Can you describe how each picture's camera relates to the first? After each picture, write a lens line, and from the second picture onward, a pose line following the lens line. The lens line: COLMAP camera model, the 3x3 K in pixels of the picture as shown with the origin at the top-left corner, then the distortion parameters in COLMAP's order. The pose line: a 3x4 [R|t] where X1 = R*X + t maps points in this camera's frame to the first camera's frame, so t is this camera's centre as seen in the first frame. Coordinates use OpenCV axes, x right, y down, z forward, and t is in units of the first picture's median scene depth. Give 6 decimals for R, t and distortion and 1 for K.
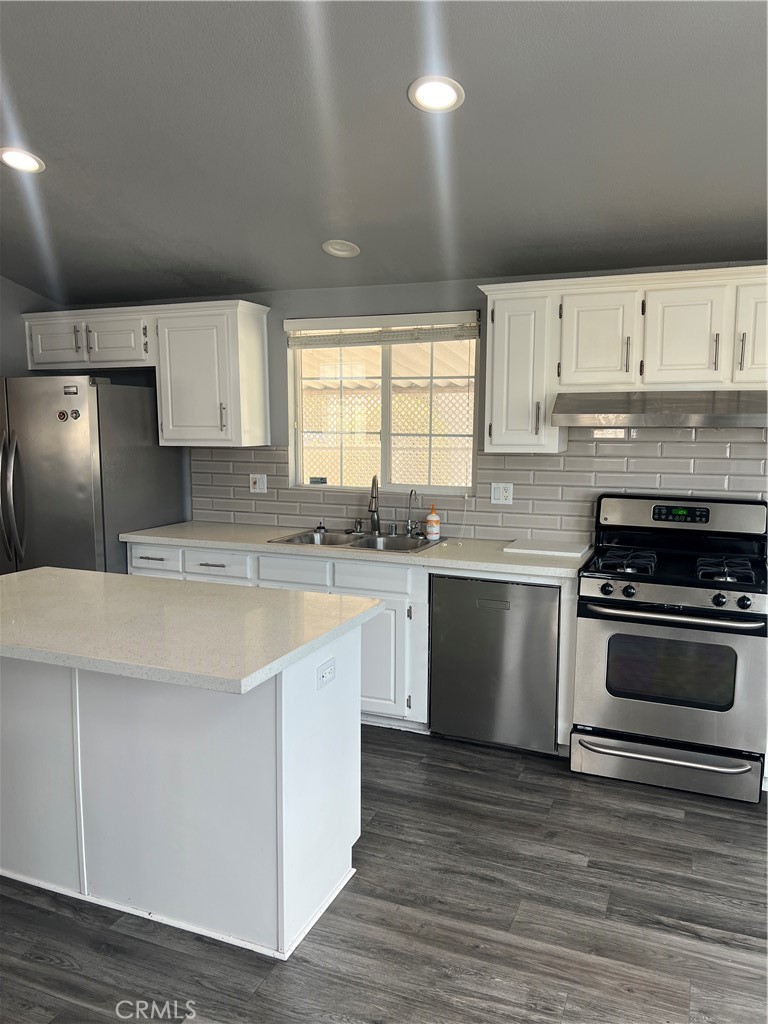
lens RADIAL K [[763.0, 0, 389.1], [0, 763.0, 516.8], [0, 0, 1]] dist [0.065428, -0.071025]
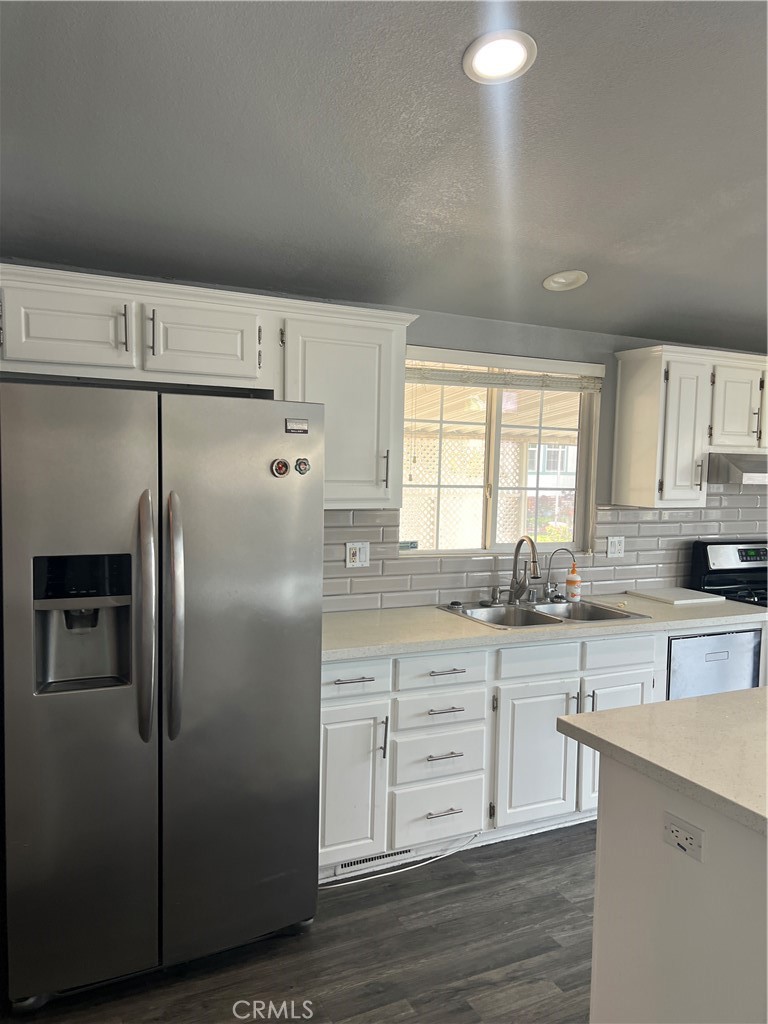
lens RADIAL K [[764.3, 0, 408.5], [0, 764.3, 518.1], [0, 0, 1]] dist [0.081048, -0.074728]
pose [[0.661480, -0.041084, 0.748836, -0.763402], [0.069833, 0.997534, -0.006958, -0.077825], [-0.746704, 0.056896, 0.662718, 0.511918]]
